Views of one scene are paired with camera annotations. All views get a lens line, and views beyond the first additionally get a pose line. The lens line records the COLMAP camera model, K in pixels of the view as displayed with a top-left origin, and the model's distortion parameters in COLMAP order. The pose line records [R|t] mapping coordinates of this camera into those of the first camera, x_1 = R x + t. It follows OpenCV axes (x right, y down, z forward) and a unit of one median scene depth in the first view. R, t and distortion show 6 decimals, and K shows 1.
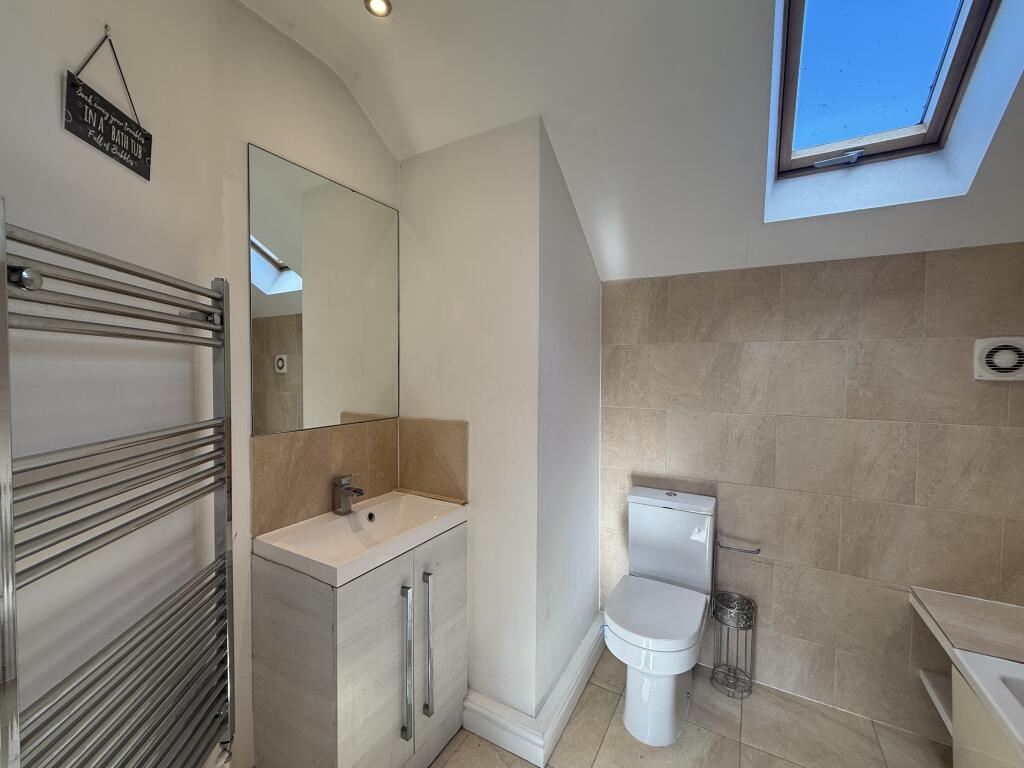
lens RADIAL K [[421.0, 0, 512.0], [0, 421.0, 384.0], [0, 0, 1]] dist [0.000014, 0.000061]
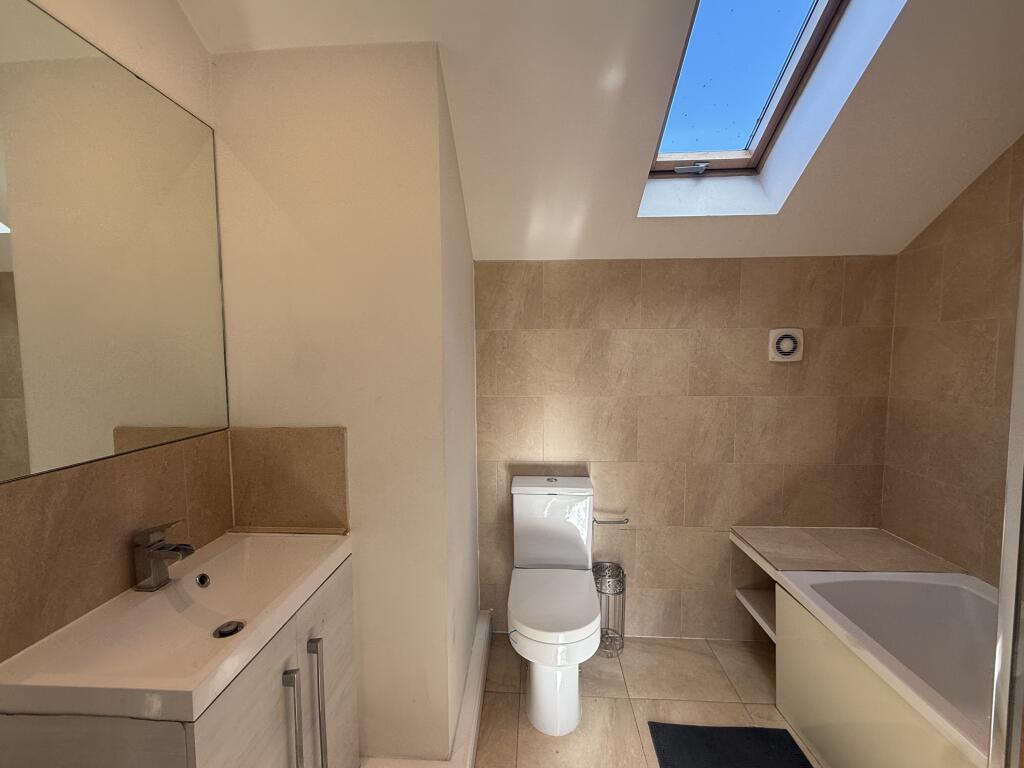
lens RADIAL K [[421.0, 0, 512.0], [0, 421.0, 384.0], [0, 0, 1]] dist [0.000014, 0.000061]
pose [[0.895643, -0.042742, 0.442715, -0.169955], [0.026604, 0.998738, 0.042602, -0.014937], [-0.443977, -0.026378, 0.895650, 0.173667]]
